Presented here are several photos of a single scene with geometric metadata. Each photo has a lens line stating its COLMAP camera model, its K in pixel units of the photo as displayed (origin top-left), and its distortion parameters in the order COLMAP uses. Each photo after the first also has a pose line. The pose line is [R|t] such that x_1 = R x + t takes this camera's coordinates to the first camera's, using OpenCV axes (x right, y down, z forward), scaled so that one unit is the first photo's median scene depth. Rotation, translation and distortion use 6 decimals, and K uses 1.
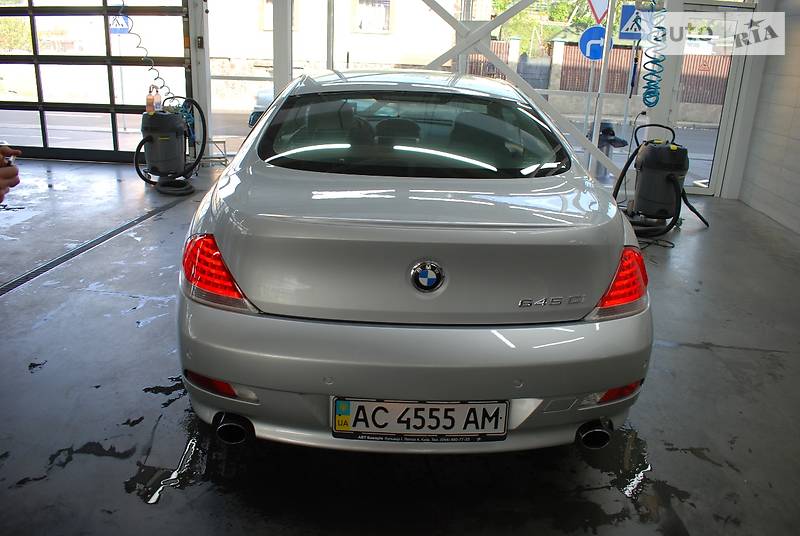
lens RADIAL K [[627.9, 0, 395.7], [0, 627.9, 271.0], [0, 0, 1]] dist [-0.106877, 0.027176]
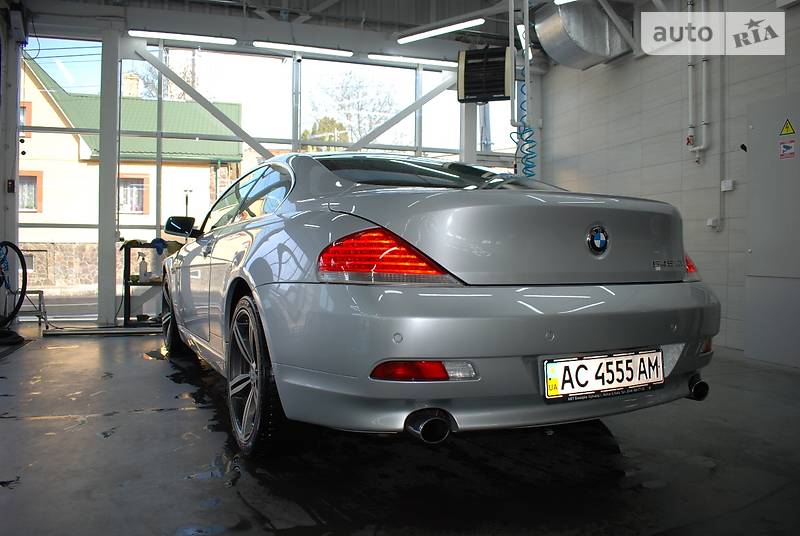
lens RADIAL K [[627.9, 0, 395.7], [0, 627.9, 271.0], [0, 0, 1]] dist [-0.106877, 0.027176]
pose [[0.903753, -0.042544, 0.425934, -0.733981], [0.167446, 0.950895, -0.260310, 0.282770], [-0.393944, 0.306577, 0.866498, 0.168240]]
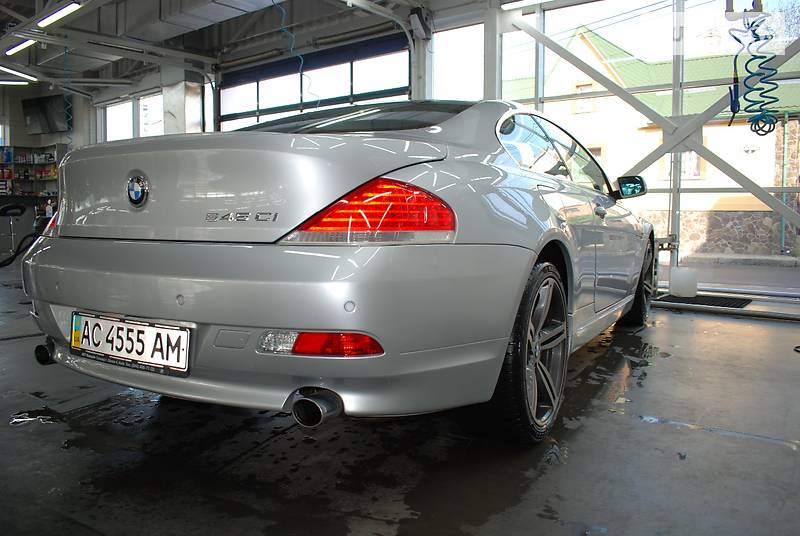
lens RADIAL K [[629.7, 0, 395.8], [0, 629.7, 268.8], [0, 0, 1]] dist [-0.086995, 0.007447]
pose [[0.853565, 0.009151, -0.520906, 0.889104], [-0.147979, 0.962924, -0.225565, 0.281654], [0.499529, 0.269617, 0.823273, 0.394113]]
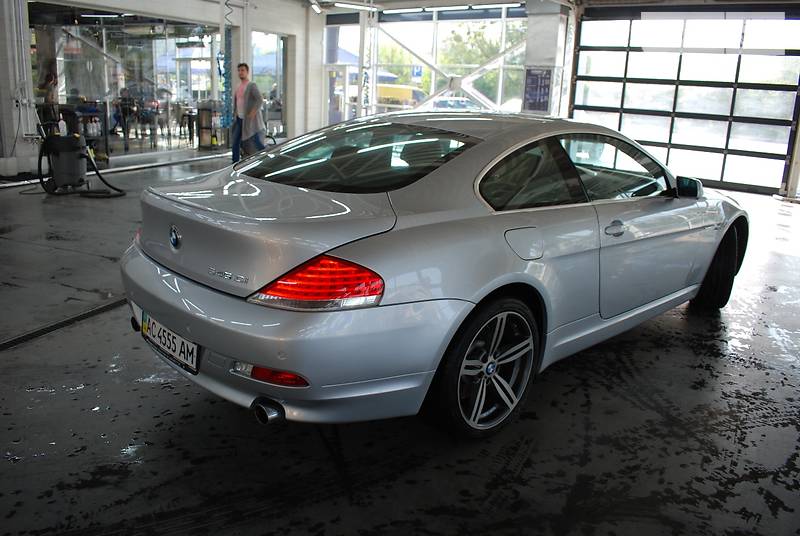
lens RADIAL K [[648.4, 0, 393.5], [0, 648.4, 269.4], [0, 0, 1]] dist [-0.092314, 0.012955]
pose [[0.664984, 0.190404, -0.722179, 1.393575], [-0.260072, 0.965471, 0.015074, -0.070427], [0.700113, 0.177795, 0.691542, 0.327022]]
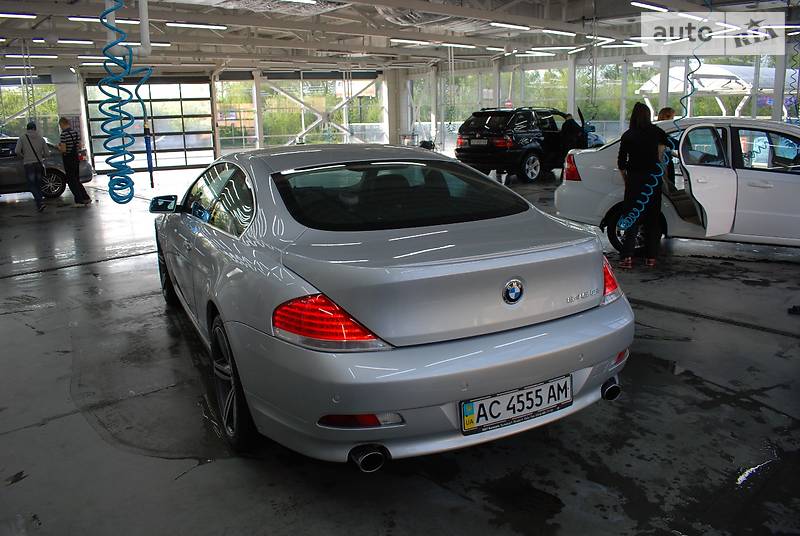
lens RADIAL K [[627.9, 0, 395.7], [0, 627.9, 271.0], [0, 0, 1]] dist [-0.106877, 0.027176]
pose [[0.904413, -0.157611, 0.396480, -0.654814], [0.197639, 0.978316, -0.061932, -0.001010], [-0.378121, 0.134372, 0.915952, -0.113378]]
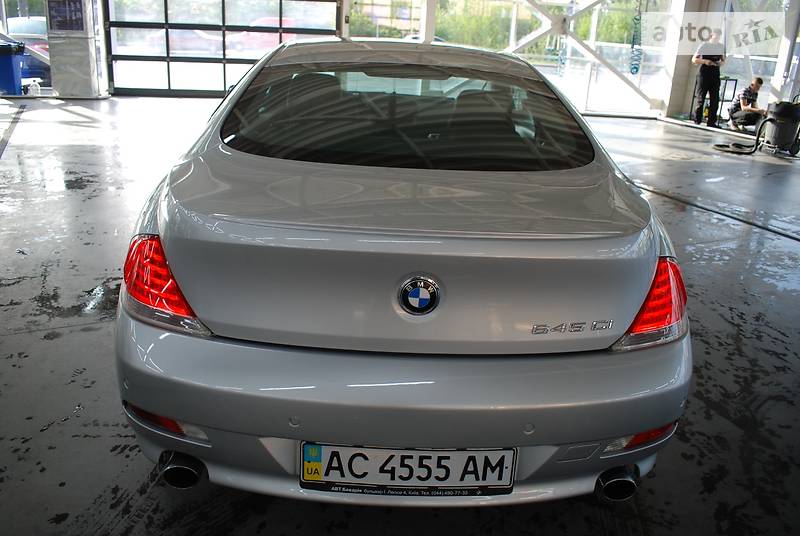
lens RADIAL K [[648.4, 0, 393.5], [0, 648.4, 269.4], [0, 0, 1]] dist [-0.092314, 0.012955]
pose [[0.999872, 0.015721, 0.003052, 0.014321], [-0.015793, 0.999562, 0.025020, -0.042856], [-0.002658, -0.025065, 0.999682, 0.165627]]
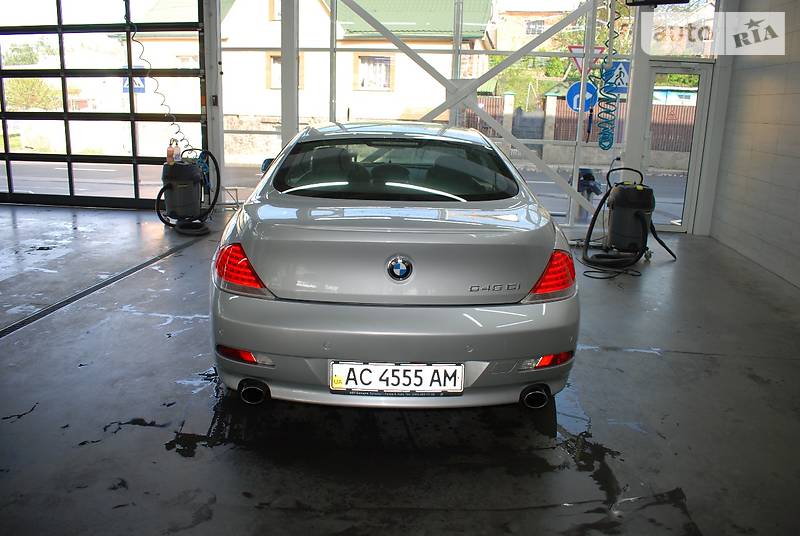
lens RADIAL K [[627.9, 0, 395.7], [0, 627.9, 271.0], [0, 0, 1]] dist [-0.106877, 0.027176]
pose [[0.999930, -0.009675, -0.006867, 0.048642], [0.009066, 0.996444, -0.083771, 0.121518], [0.007653, 0.083702, 0.996461, -0.334772]]
